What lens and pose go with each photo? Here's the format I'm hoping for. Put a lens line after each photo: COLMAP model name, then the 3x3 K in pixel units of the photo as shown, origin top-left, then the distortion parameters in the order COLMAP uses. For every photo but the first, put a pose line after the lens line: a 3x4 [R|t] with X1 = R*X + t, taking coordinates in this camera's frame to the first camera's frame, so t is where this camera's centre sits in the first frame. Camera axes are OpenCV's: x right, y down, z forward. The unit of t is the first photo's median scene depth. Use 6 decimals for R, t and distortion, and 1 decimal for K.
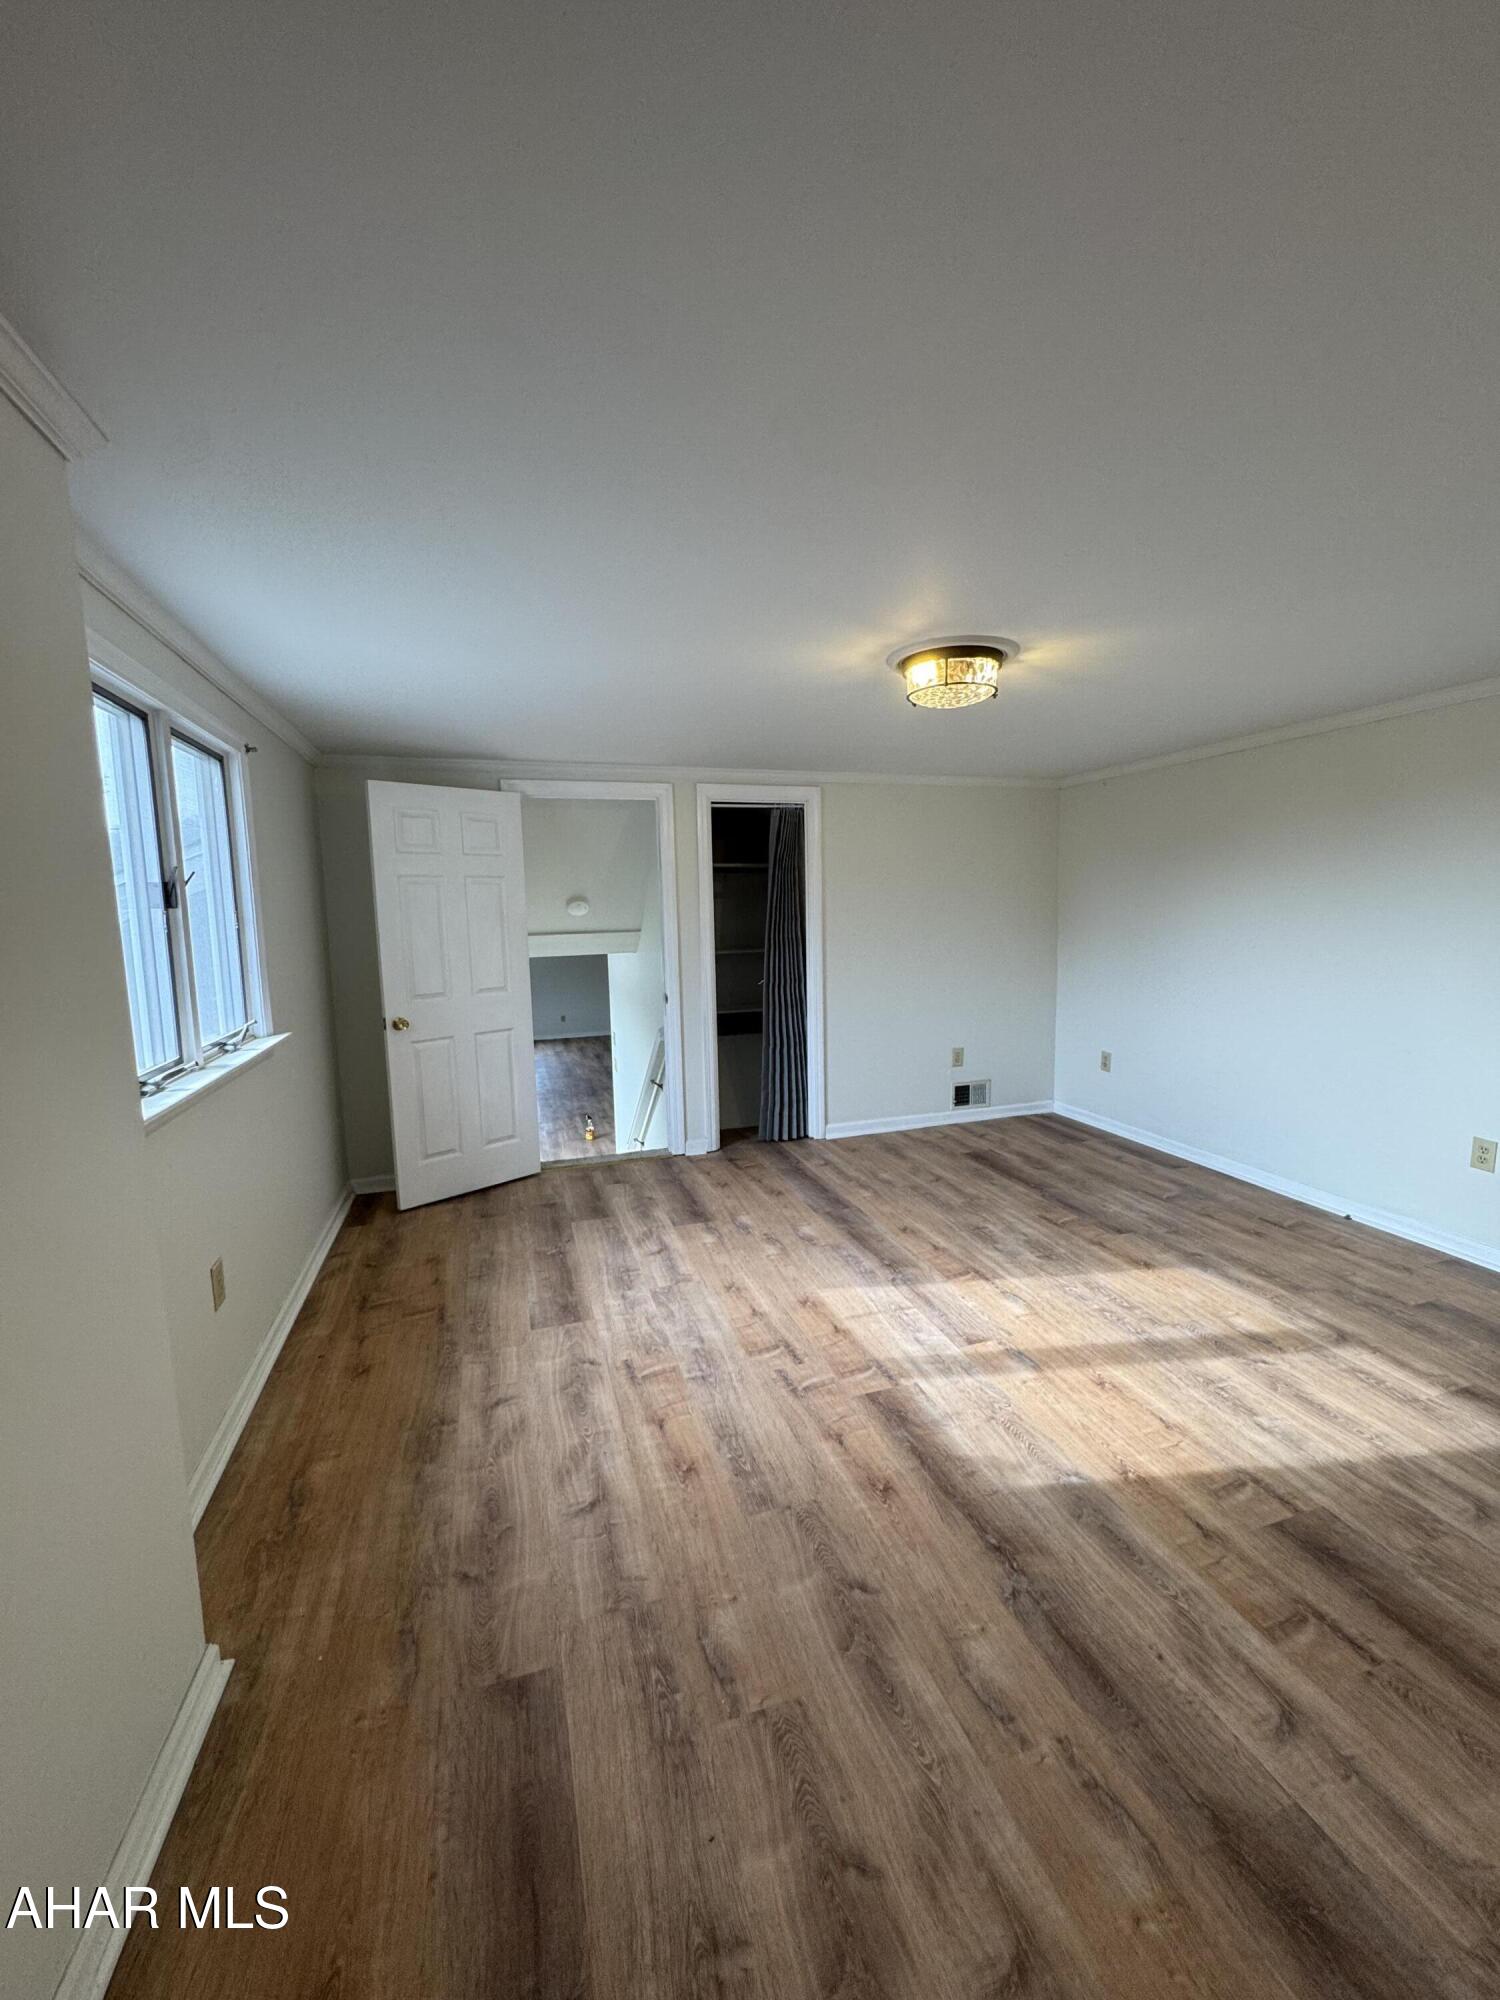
lens RADIAL K [[795.8, 0, 753.7], [0, 795.8, 998.9], [0, 0, 1]] dist [-0.002746, -0.000720]
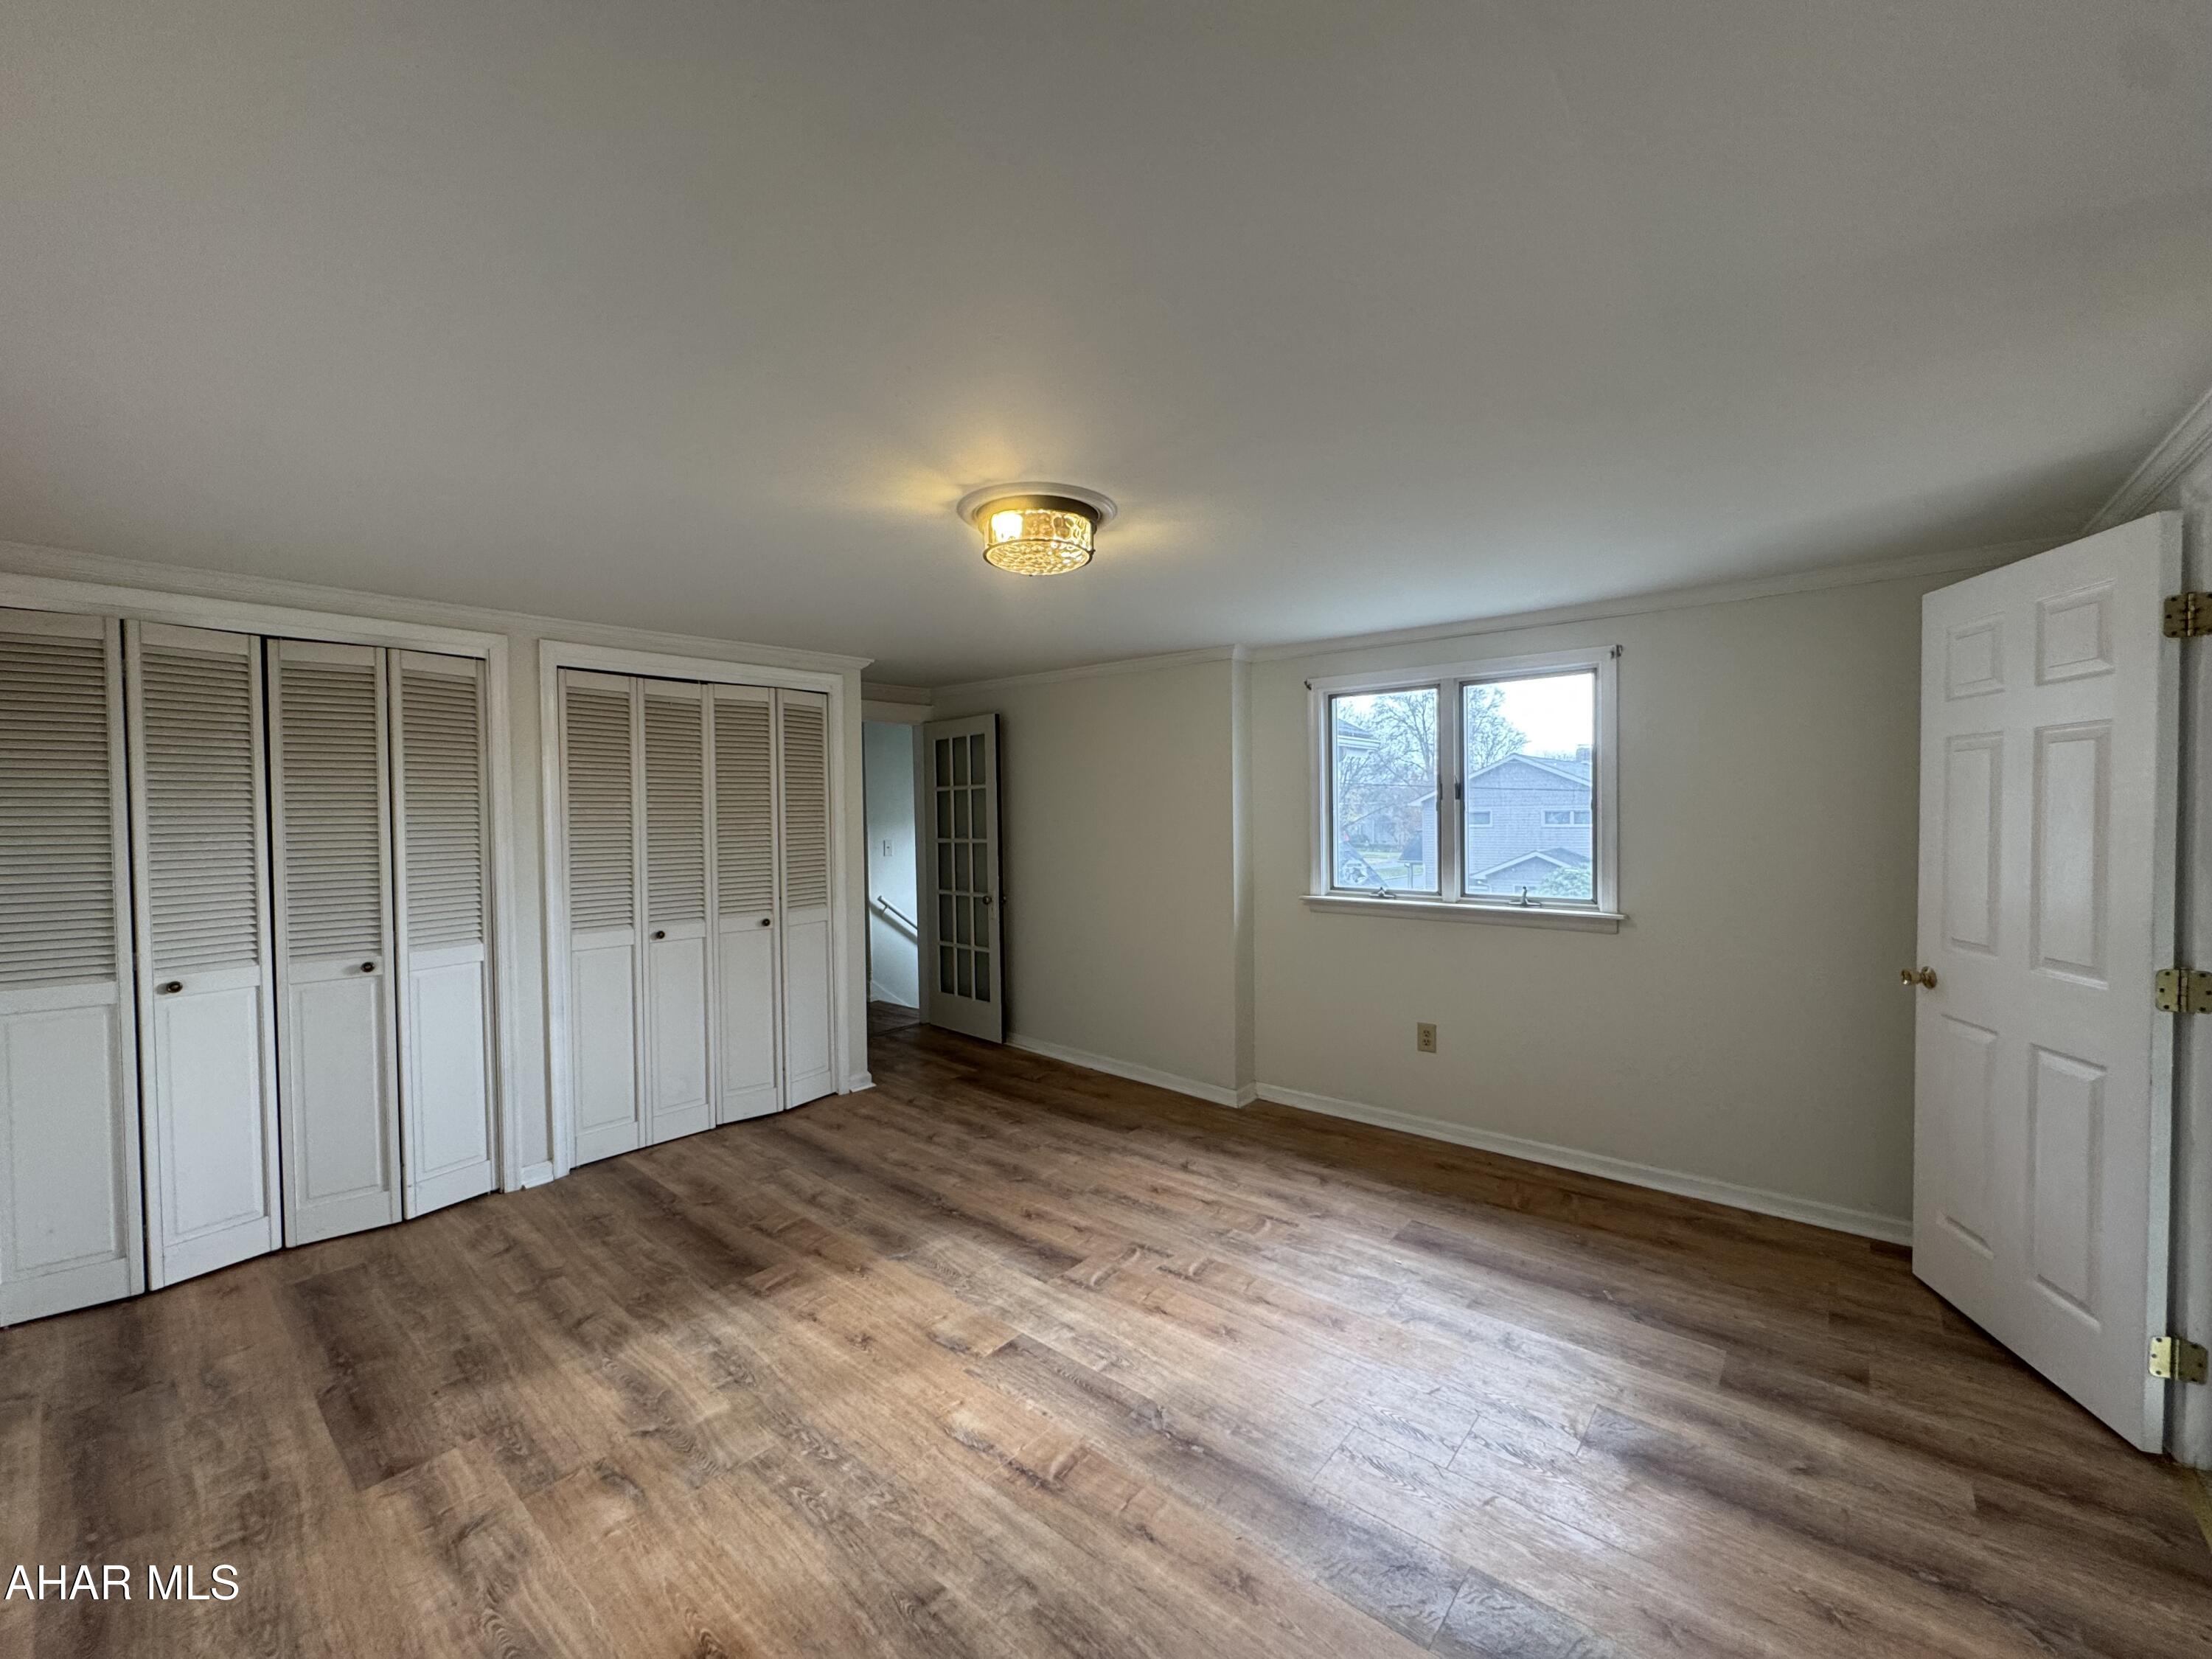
lens RADIAL K [[880.2, 0, 1101.0], [0, 880.2, 831.7], [0, 0, 1]] dist [-0.002746, -0.000720]
pose [[-0.852460, 0.044338, -0.520909, 0.739508], [-0.030409, 0.990505, 0.134073, -0.250349], [0.521907, 0.130132, -0.843018, 2.006953]]
